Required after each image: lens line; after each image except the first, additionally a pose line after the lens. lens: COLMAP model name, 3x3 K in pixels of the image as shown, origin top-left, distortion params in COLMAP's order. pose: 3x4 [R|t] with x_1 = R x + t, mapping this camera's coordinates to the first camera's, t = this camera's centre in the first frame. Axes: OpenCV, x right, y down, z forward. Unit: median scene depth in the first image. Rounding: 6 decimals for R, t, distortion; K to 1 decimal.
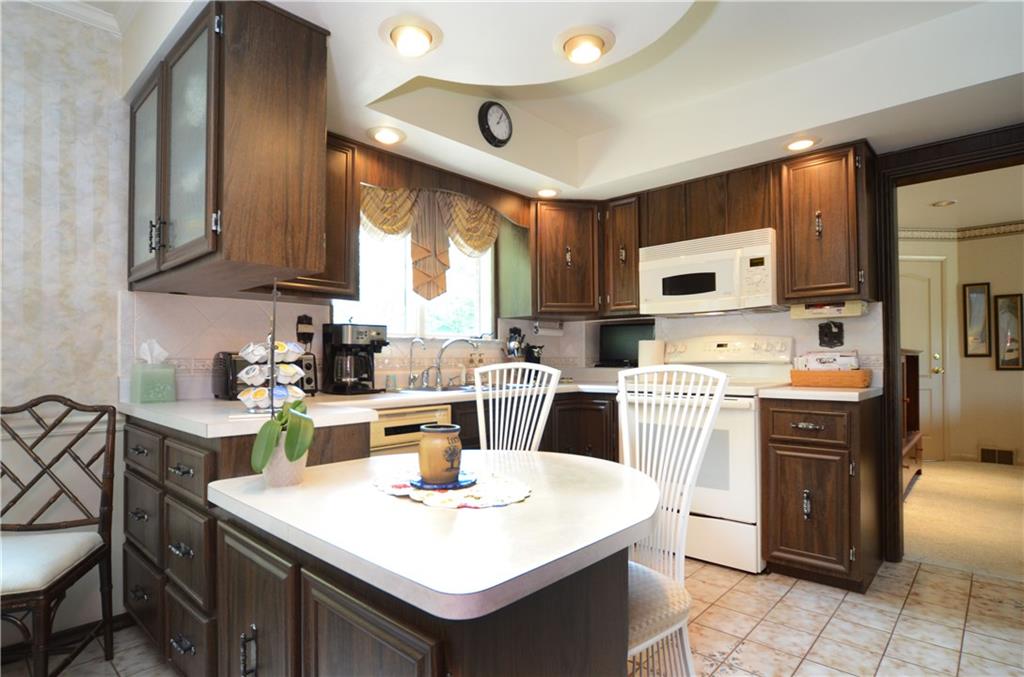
lens RADIAL K [[539.3, 0, 511.4], [0, 539.3, 355.9], [0, 0, 1]] dist [-0.016223, -0.000815]
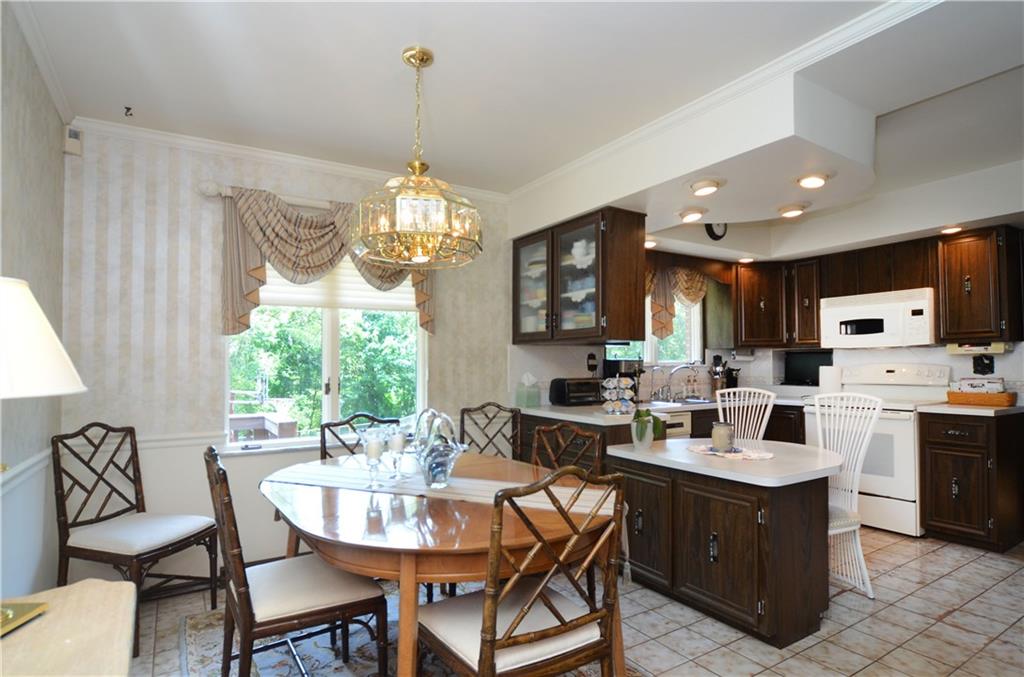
lens RADIAL K [[539.3, 0, 511.4], [0, 539.3, 355.9], [0, 0, 1]] dist [-0.016223, -0.000815]
pose [[0.964640, -0.002234, -0.263561, -0.184985], [-0.000198, 0.999958, -0.009200, -0.052565], [0.263571, 0.008927, 0.964599, -0.592724]]
